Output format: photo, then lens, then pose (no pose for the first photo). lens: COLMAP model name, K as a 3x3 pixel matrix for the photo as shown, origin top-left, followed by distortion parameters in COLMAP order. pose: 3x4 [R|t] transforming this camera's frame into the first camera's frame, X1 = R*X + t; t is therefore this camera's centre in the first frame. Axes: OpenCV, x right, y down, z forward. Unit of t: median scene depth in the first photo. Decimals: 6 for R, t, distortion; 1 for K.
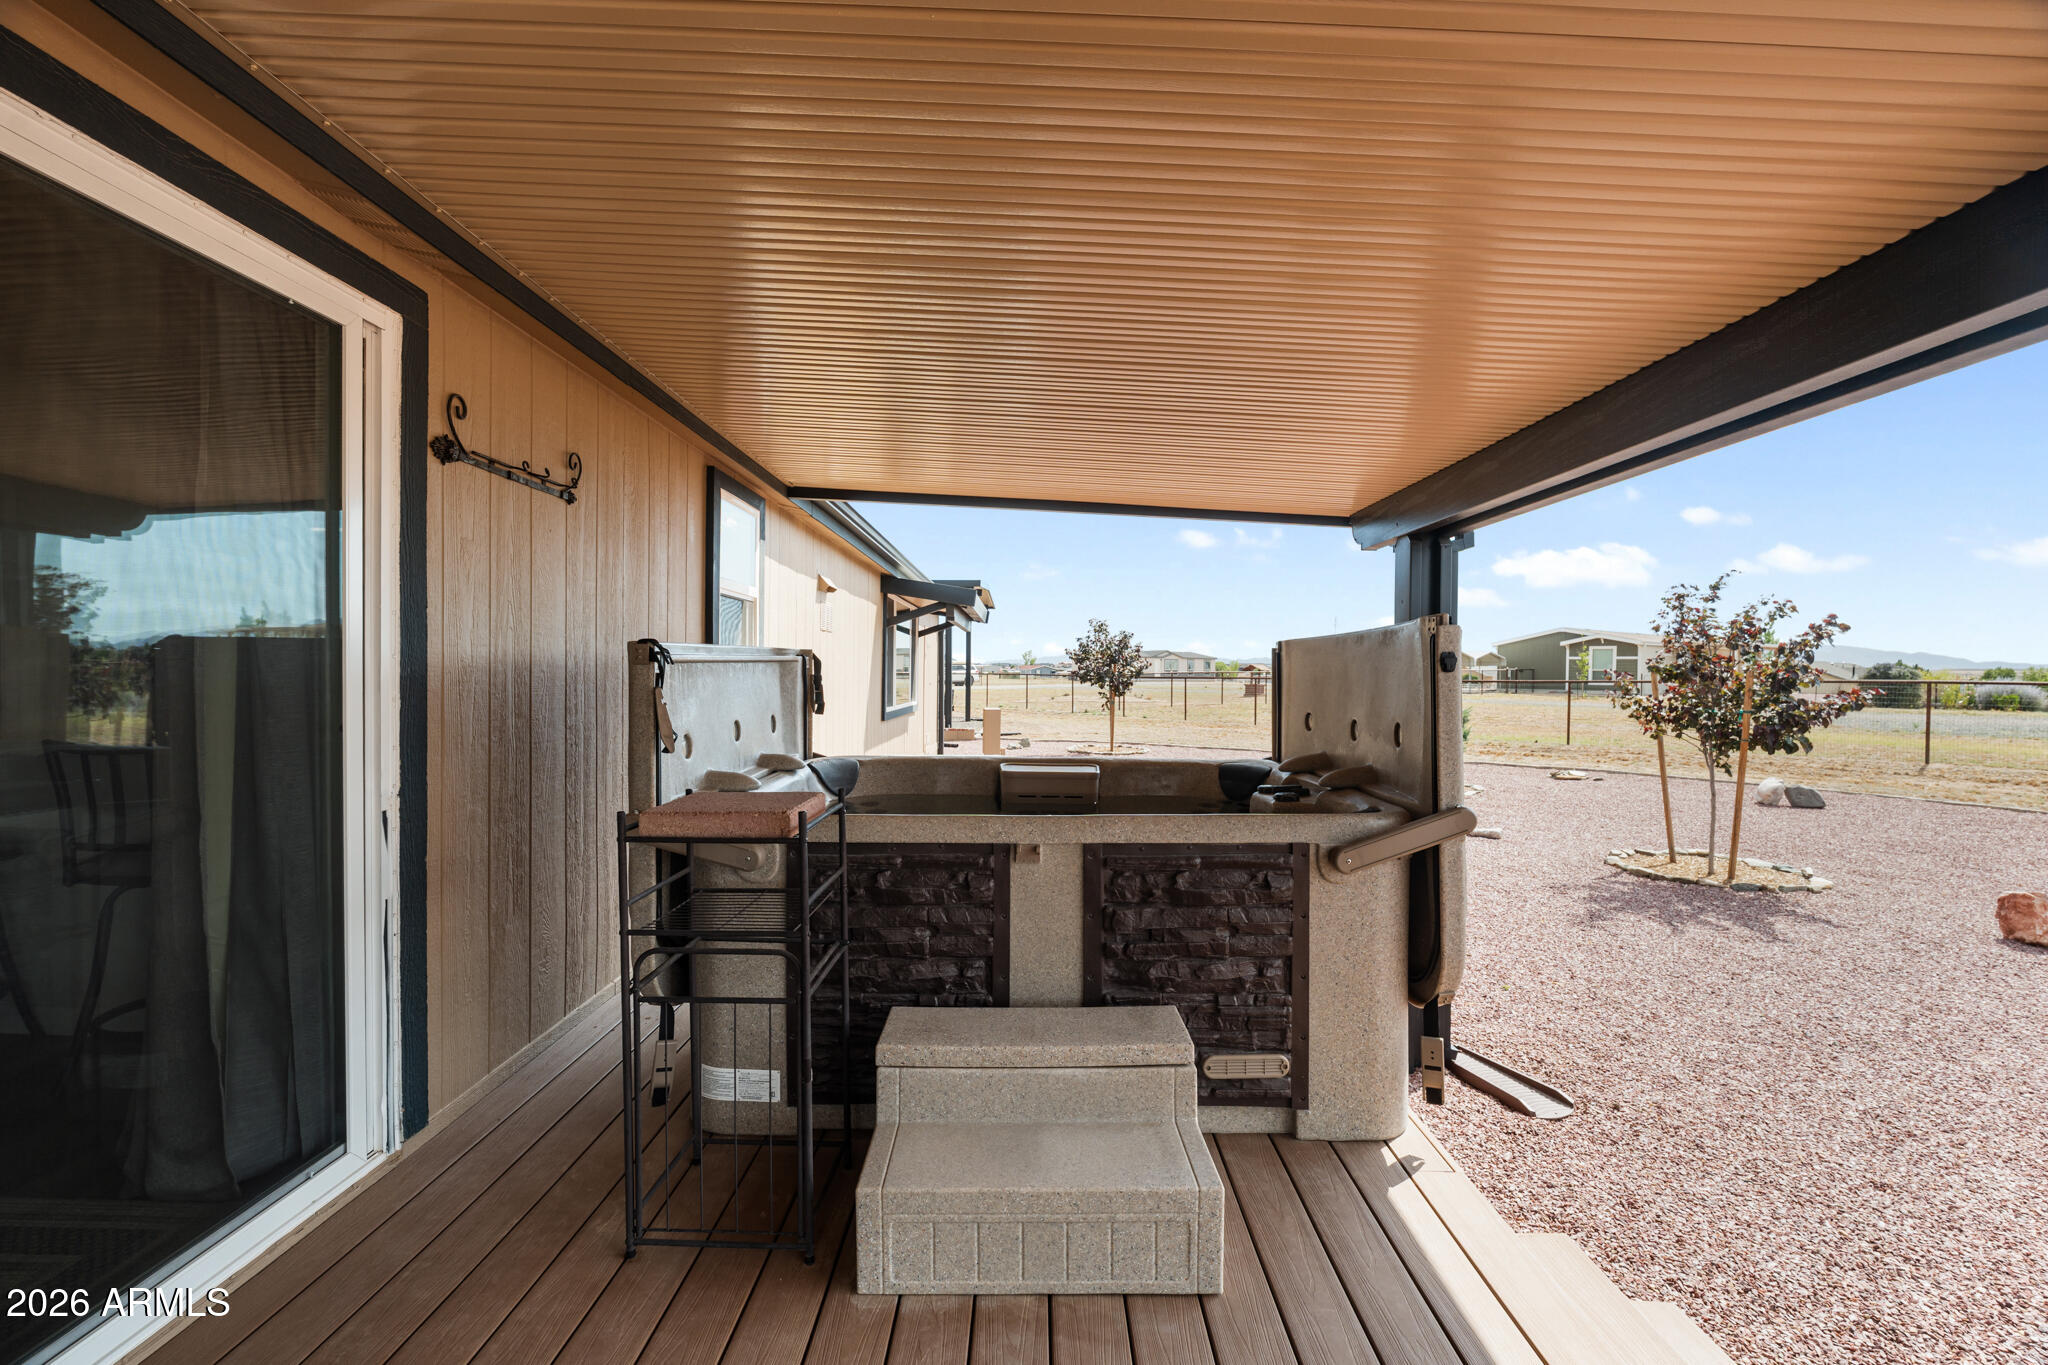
lens RADIAL K [[899.5, 0, 1017.5], [0, 899.5, 688.6], [0, 0, 1]] dist [-0.003472, 0.000256]
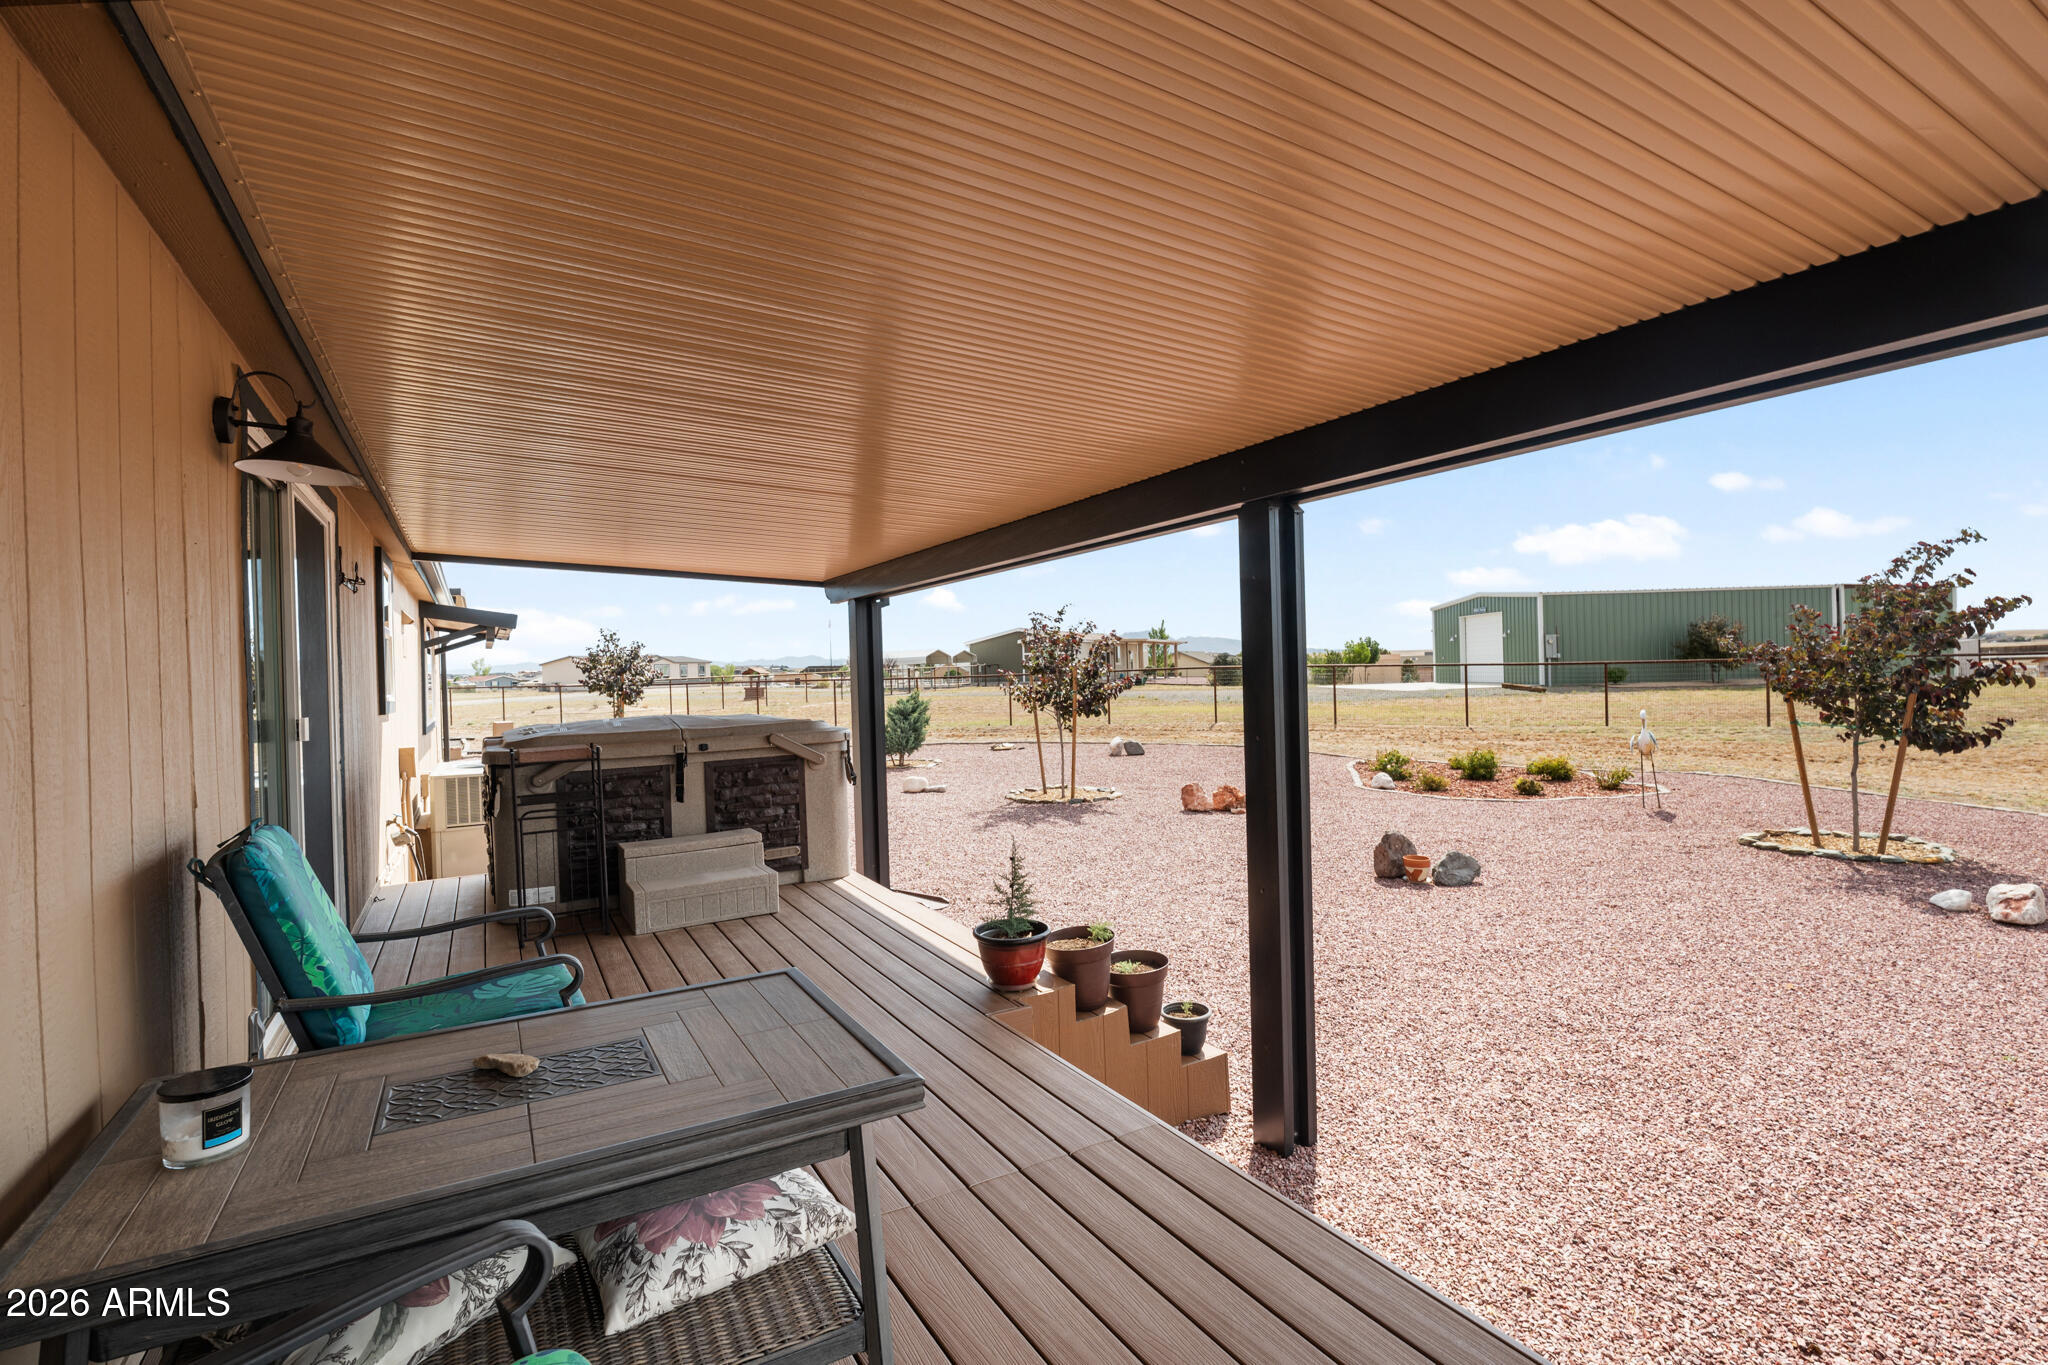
lens RADIAL K [[899.5, 0, 1017.5], [0, 899.5, 688.6], [0, 0, 1]] dist [-0.003472, 0.000256]
pose [[0.855530, -0.041341, 0.516101, -0.118364], [0.042898, 0.999040, 0.008915, 0.001371], [-0.515974, 0.014513, 0.856482, -0.382133]]
